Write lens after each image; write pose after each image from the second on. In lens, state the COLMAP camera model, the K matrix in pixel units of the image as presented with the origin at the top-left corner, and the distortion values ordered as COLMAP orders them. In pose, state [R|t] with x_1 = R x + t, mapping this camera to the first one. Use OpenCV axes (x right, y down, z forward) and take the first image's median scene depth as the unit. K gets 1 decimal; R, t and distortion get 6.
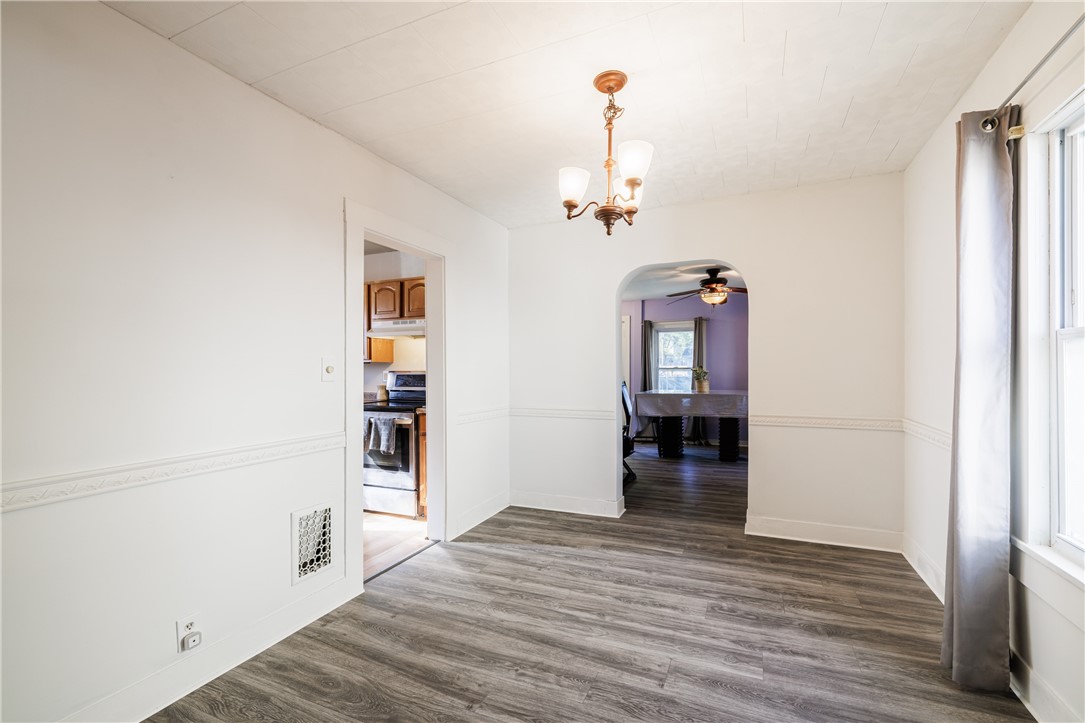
lens RADIAL K [[462.5, 0, 542.5], [0, 462.5, 361.5], [0, 0, 1]] dist [-0.021797, 0.000272]
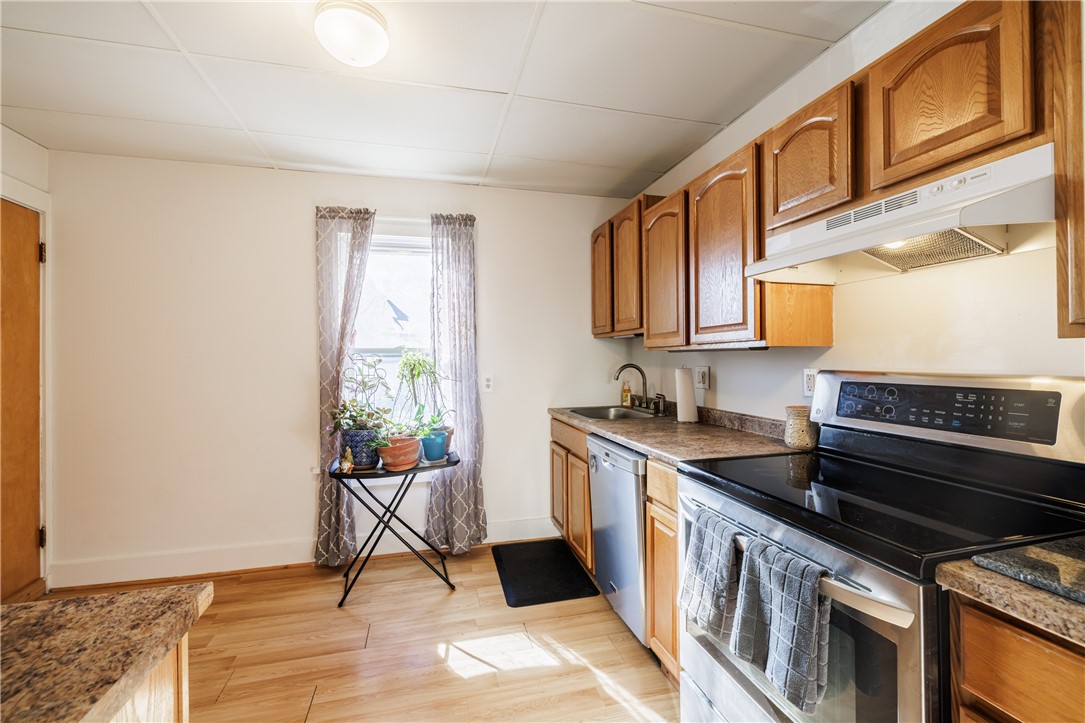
lens RADIAL K [[462.5, 0, 542.5], [0, 462.5, 361.5], [0, 0, 1]] dist [-0.021797, 0.000272]
pose [[0.625461, 0.009321, -0.780200, -0.196780], [0.016162, 0.999559, 0.024899, 0.001442], [0.780088, -0.028183, 0.625035, 0.637416]]
